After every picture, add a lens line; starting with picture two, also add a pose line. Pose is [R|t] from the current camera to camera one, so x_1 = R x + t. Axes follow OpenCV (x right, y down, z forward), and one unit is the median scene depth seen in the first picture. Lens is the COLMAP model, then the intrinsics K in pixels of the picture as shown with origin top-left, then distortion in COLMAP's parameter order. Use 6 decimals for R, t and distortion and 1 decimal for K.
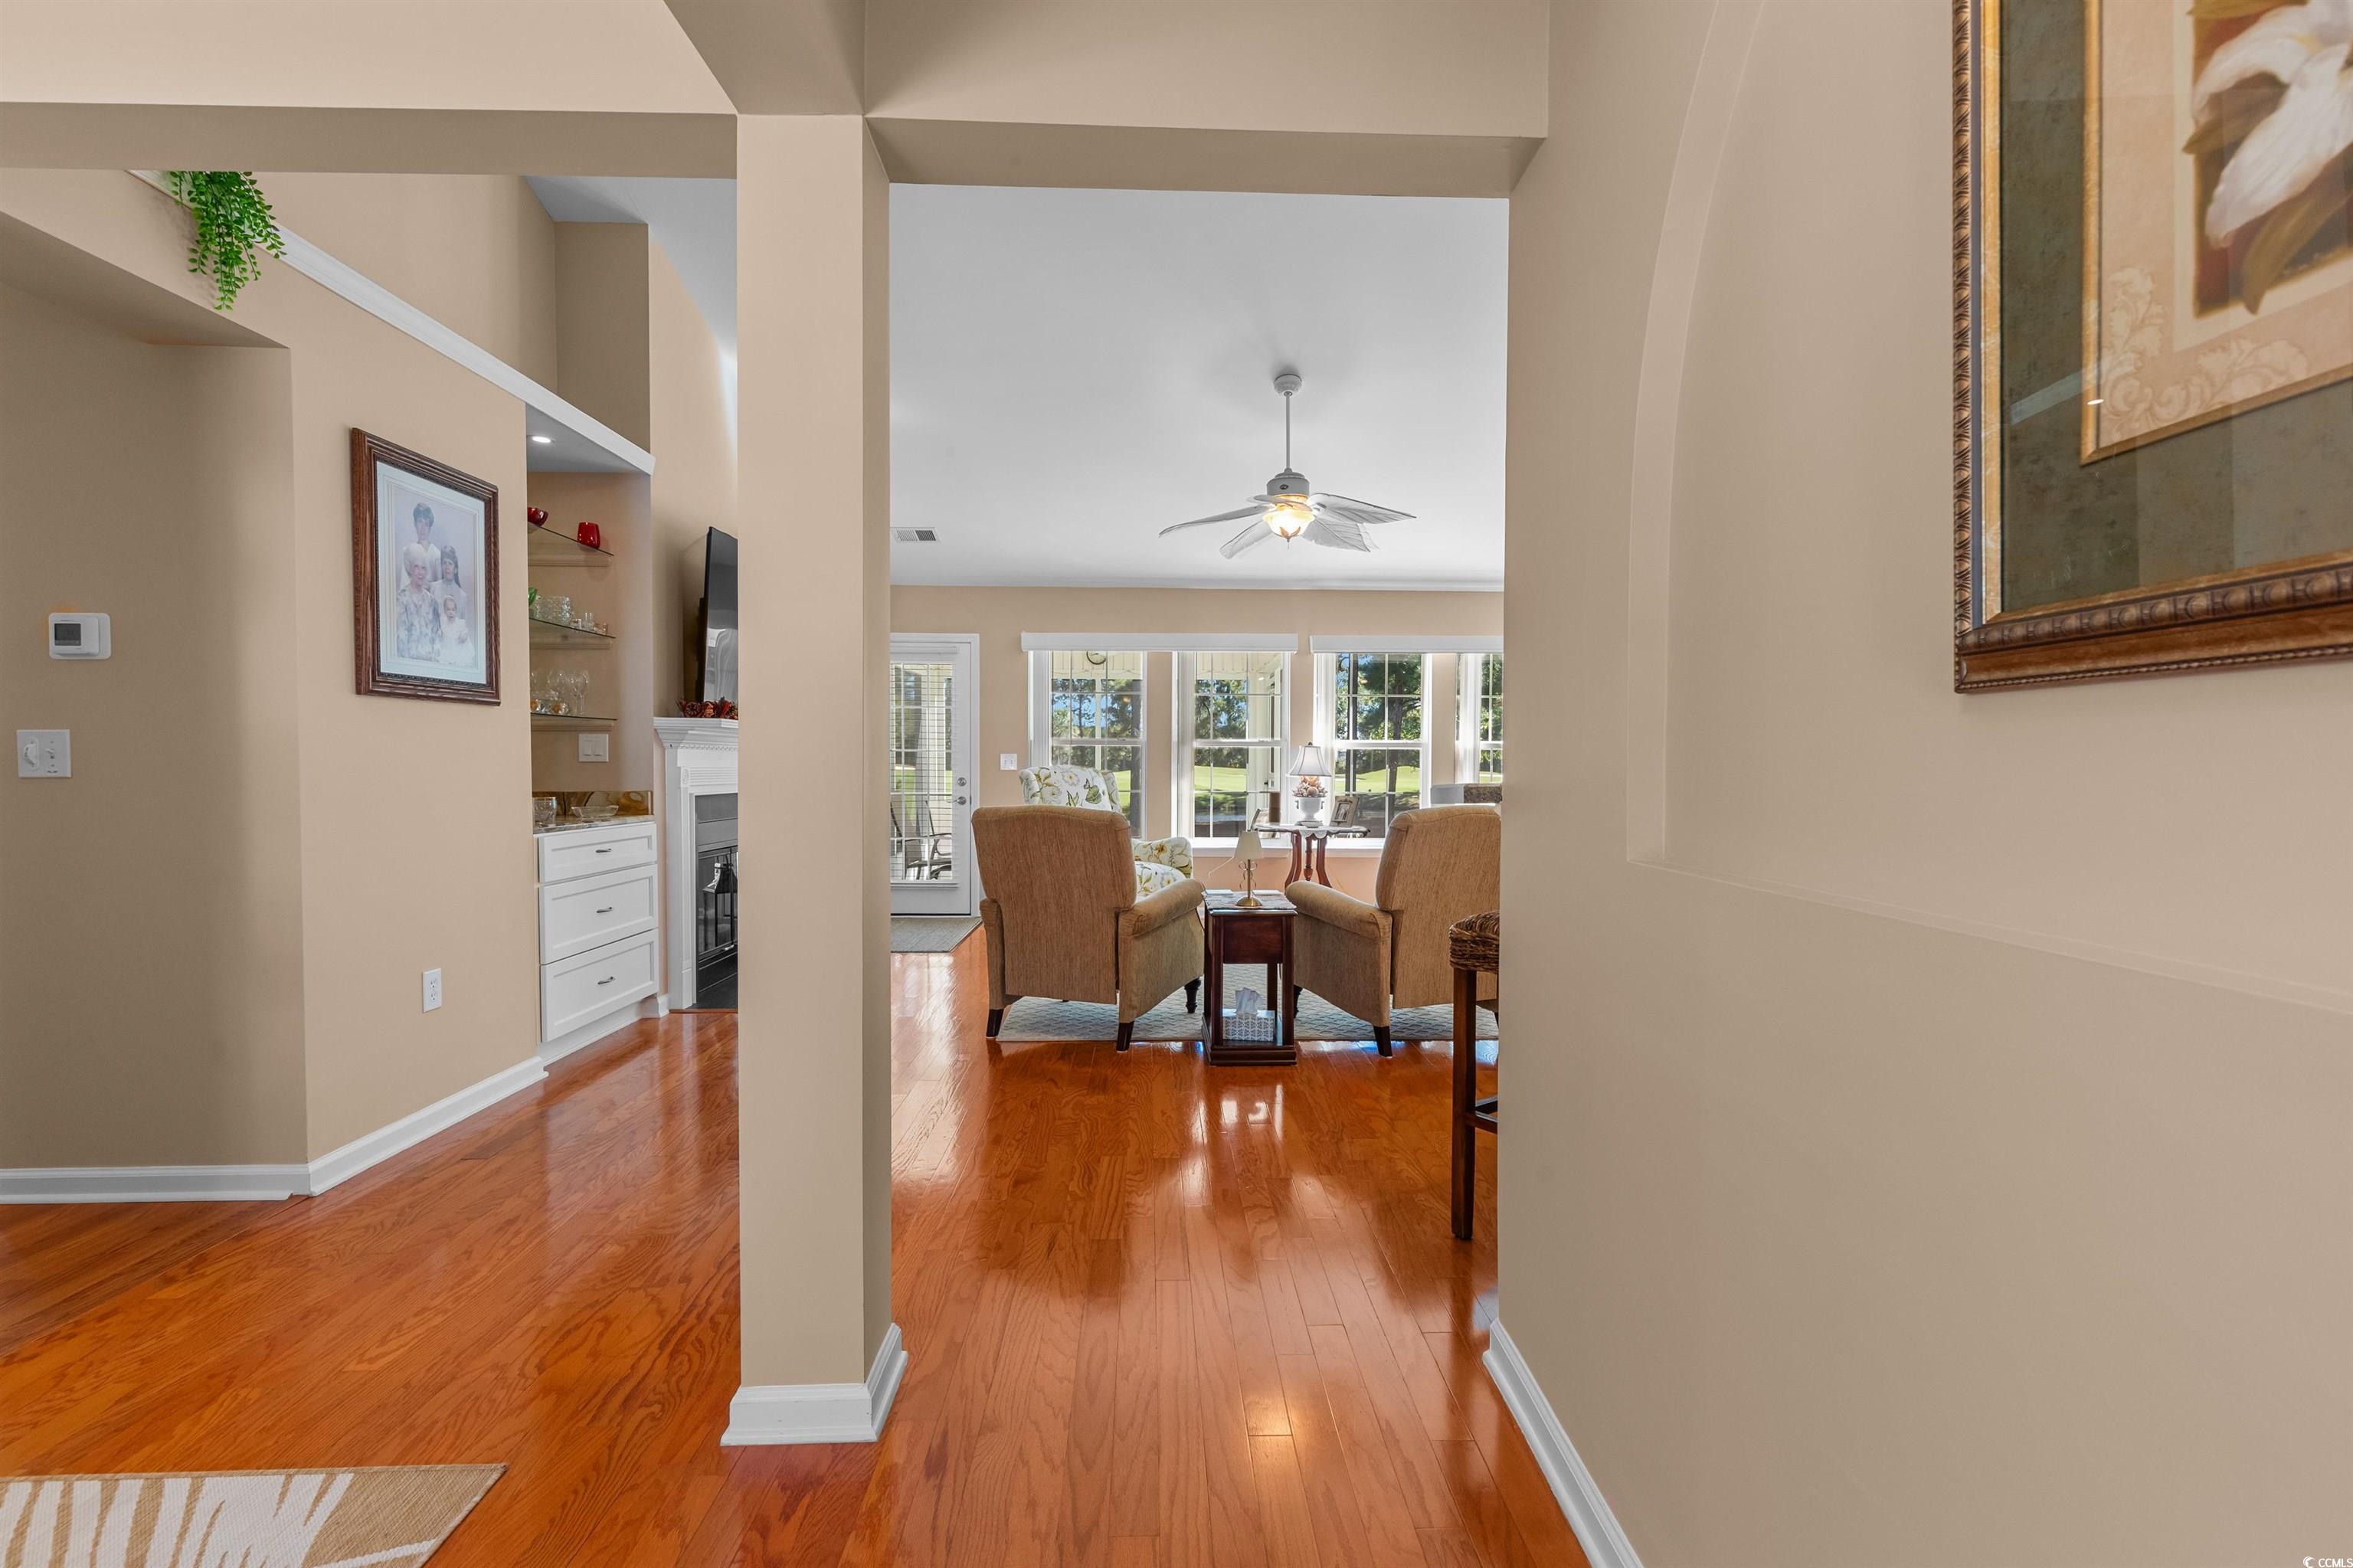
lens RADIAL K [[1069.6, 0, 1187.8], [0, 1069.6, 794.1], [0, 0, 1]] dist [0.002623, 0.000332]
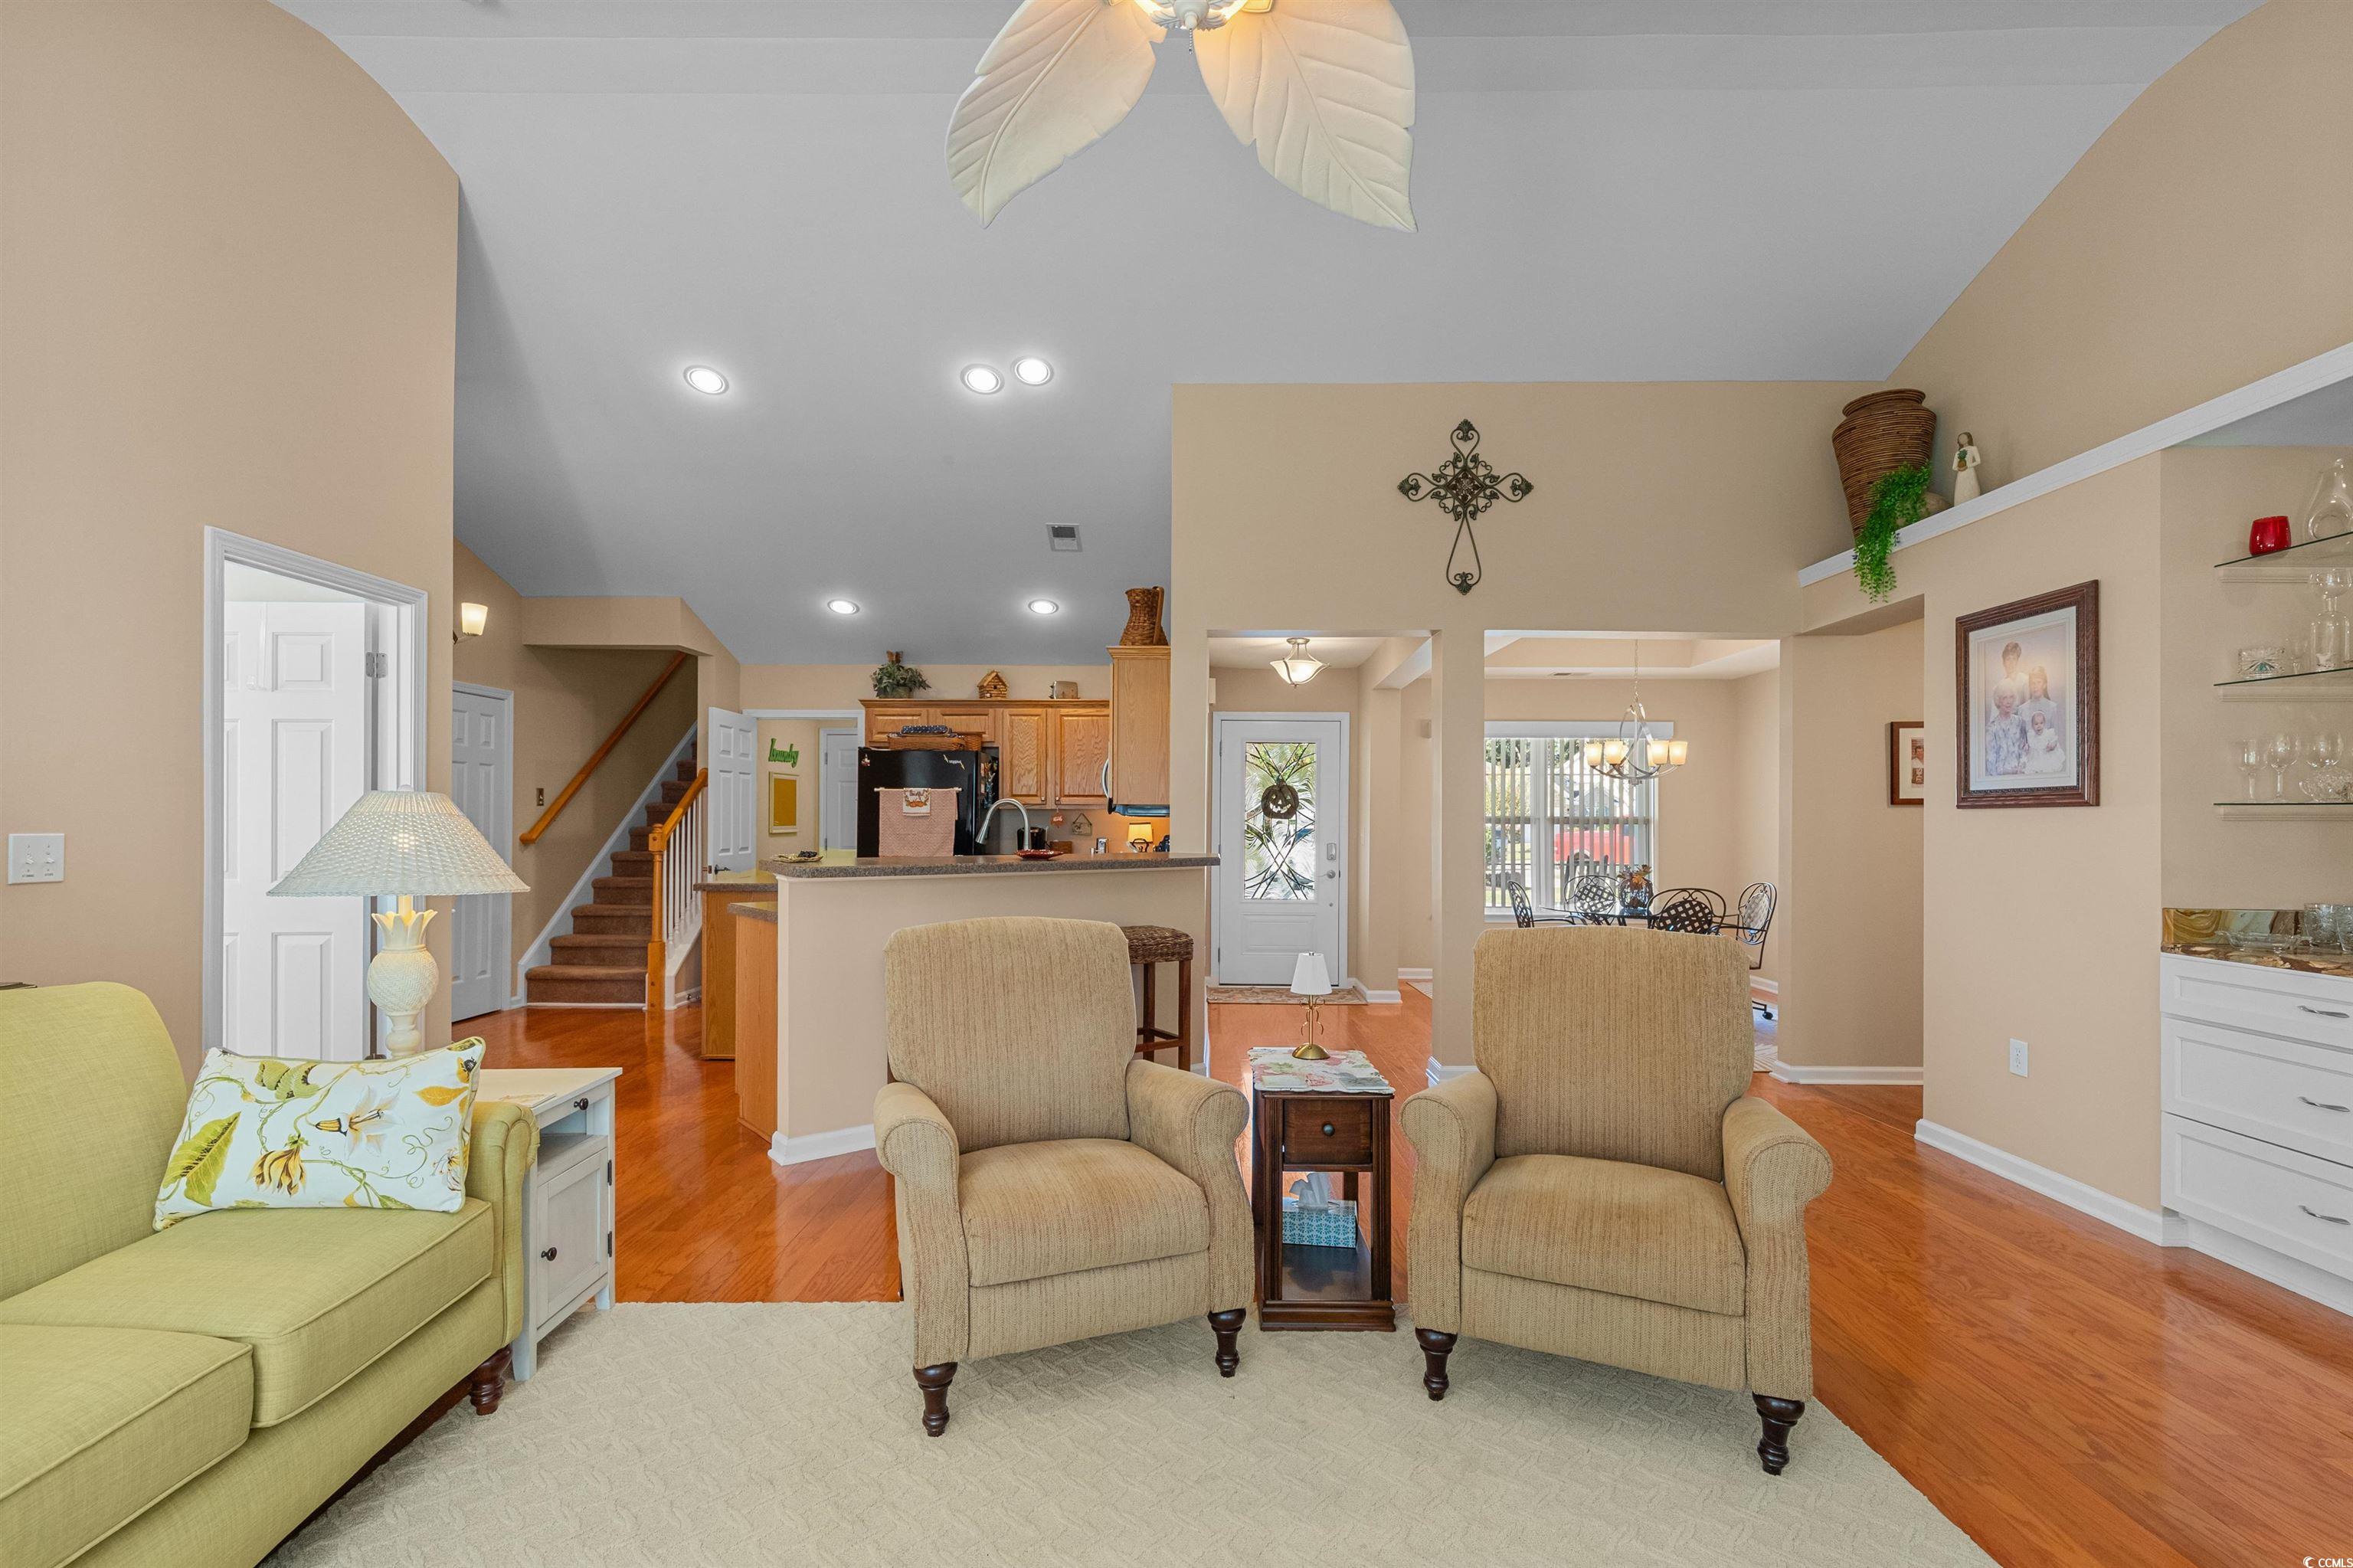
lens RADIAL K [[1057.9, 0, 1183.6], [0, 1057.9, 810.8], [0, 0, 1]] dist [-0.000264, 0.000063]
pose [[-0.998720, -0.006202, 0.050189, 0.139593], [-0.005215, 0.999791, 0.019783, -0.101609], [-0.050301, 0.019496, -0.998544, 2.179740]]
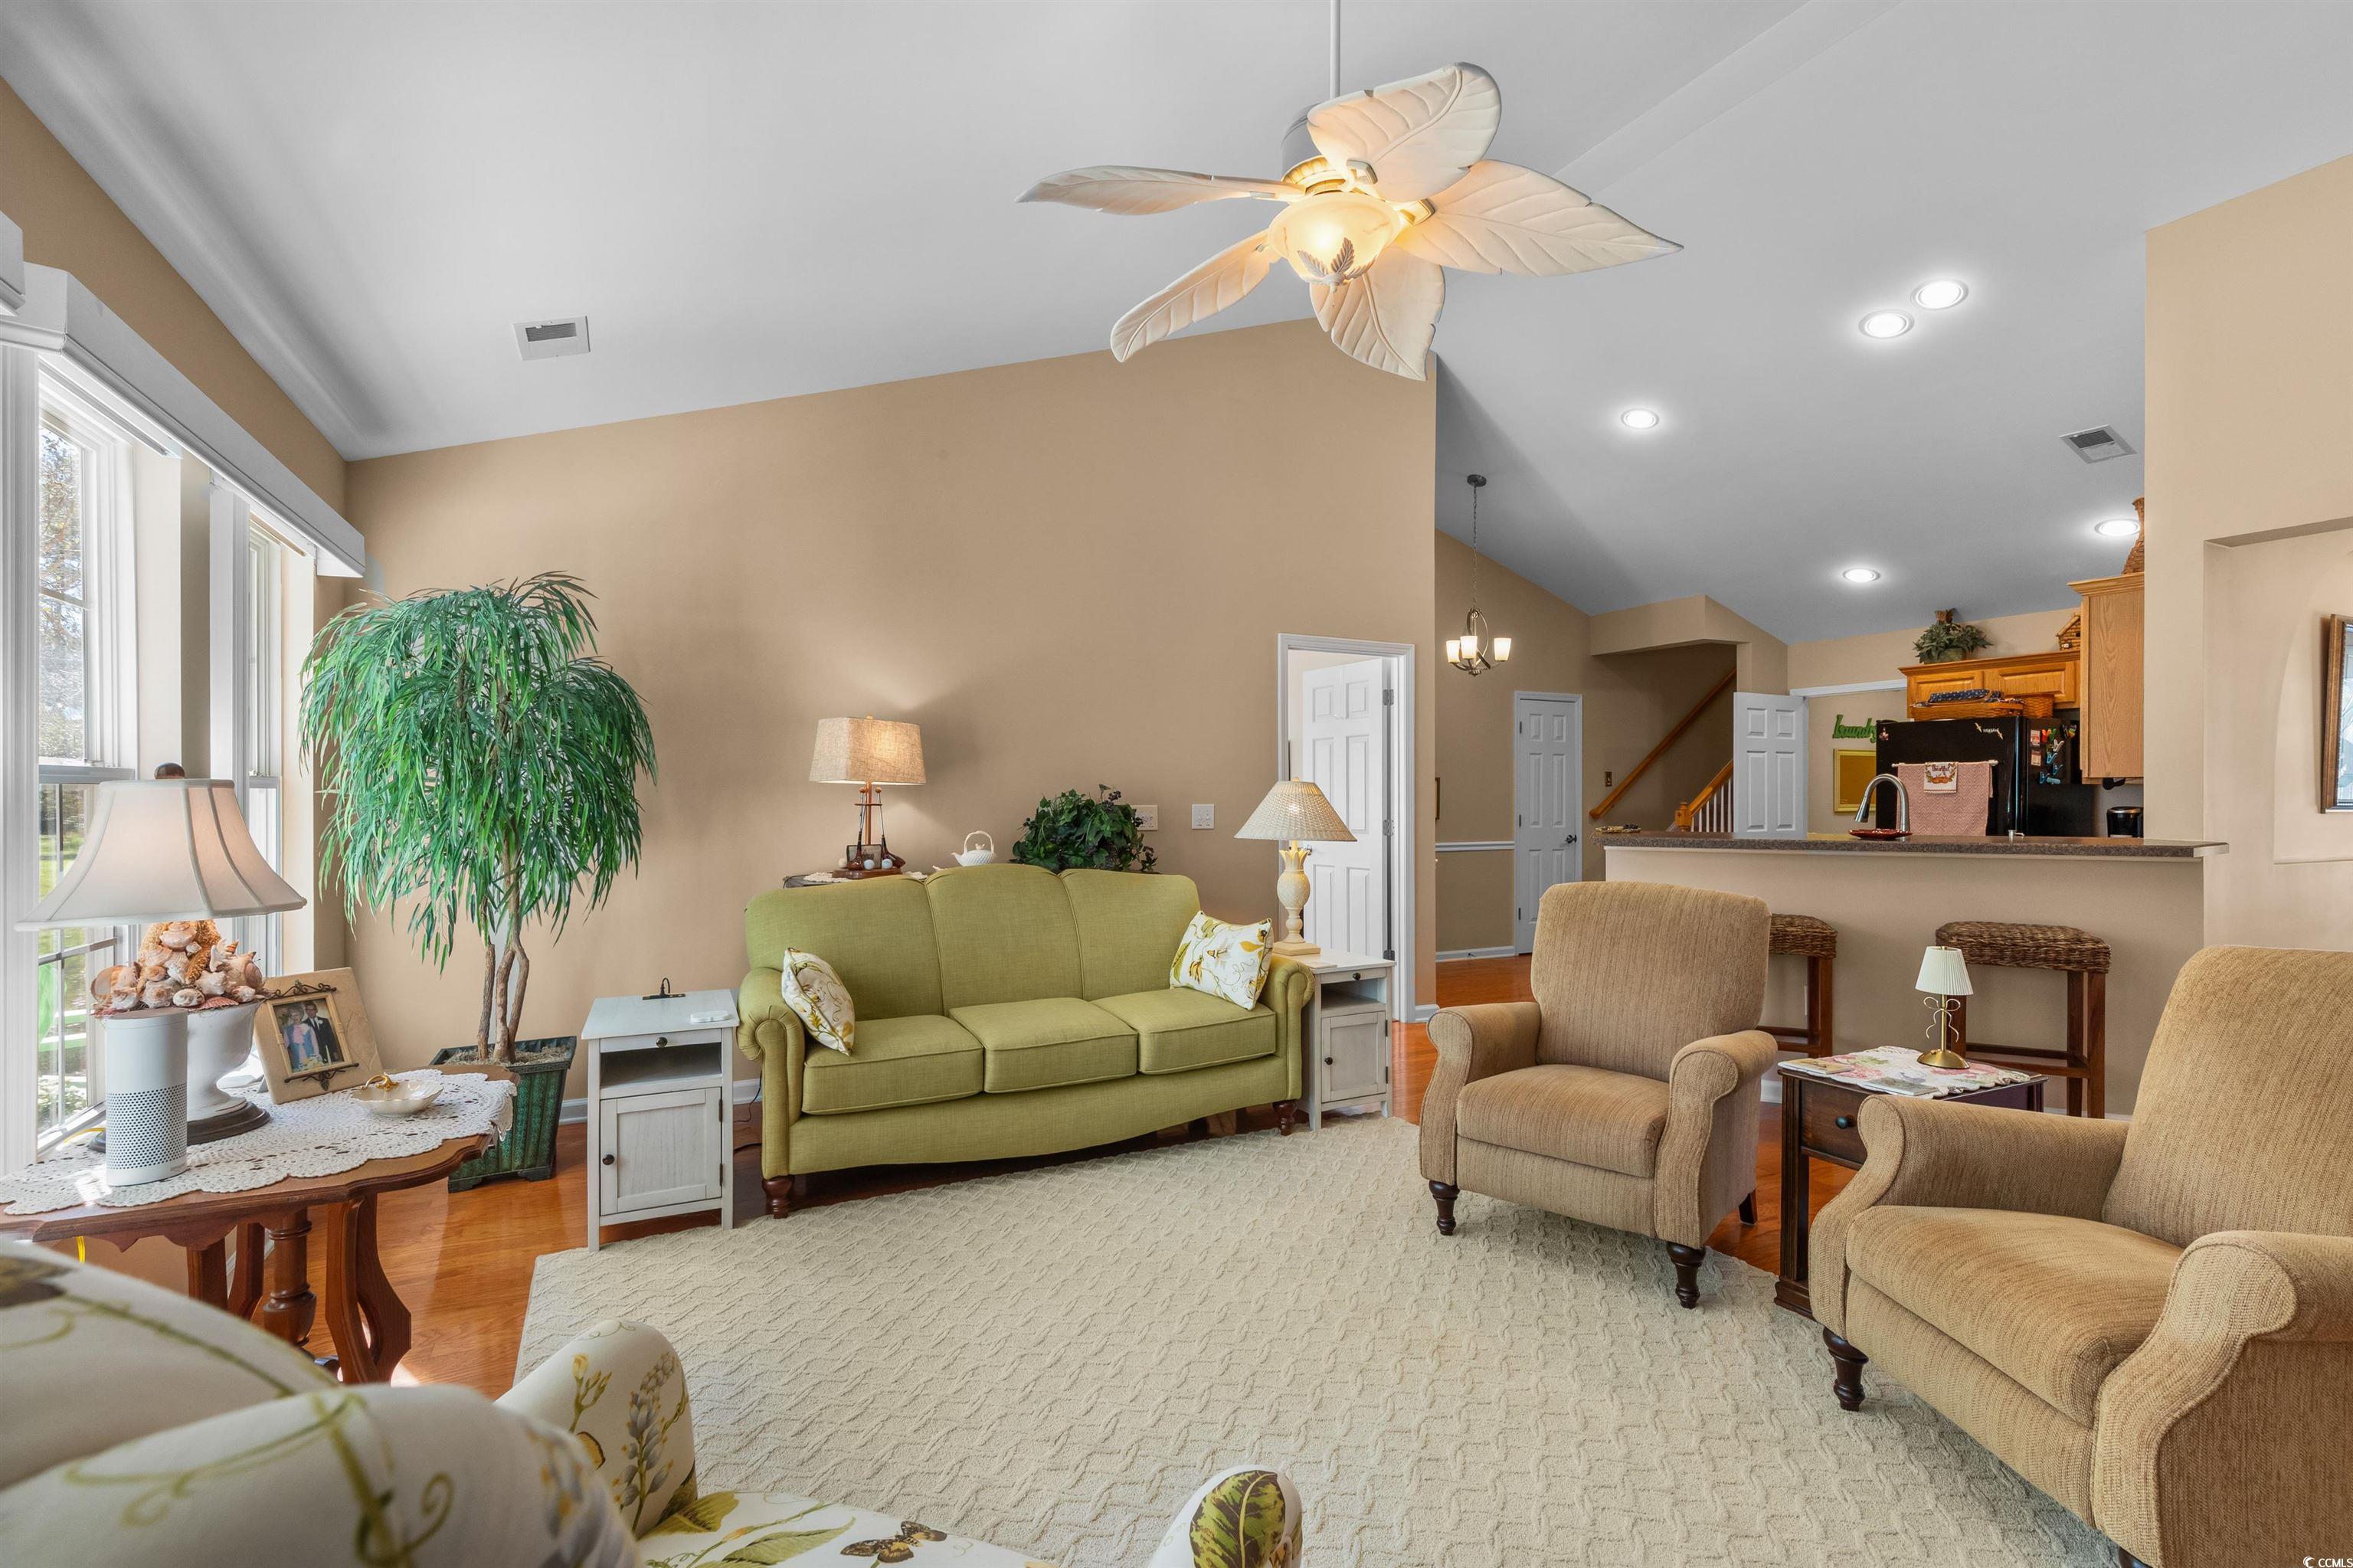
lens RADIAL K [[1069.6, 0, 1187.8], [0, 1069.6, 794.1], [0, 0, 1]] dist [0.002623, 0.000332]
pose [[-0.412924, -0.002565, 0.910762, -0.433546], [0.023131, 0.999644, 0.013303, -0.102163], [-0.910472, 0.026560, -0.412717, 2.118074]]
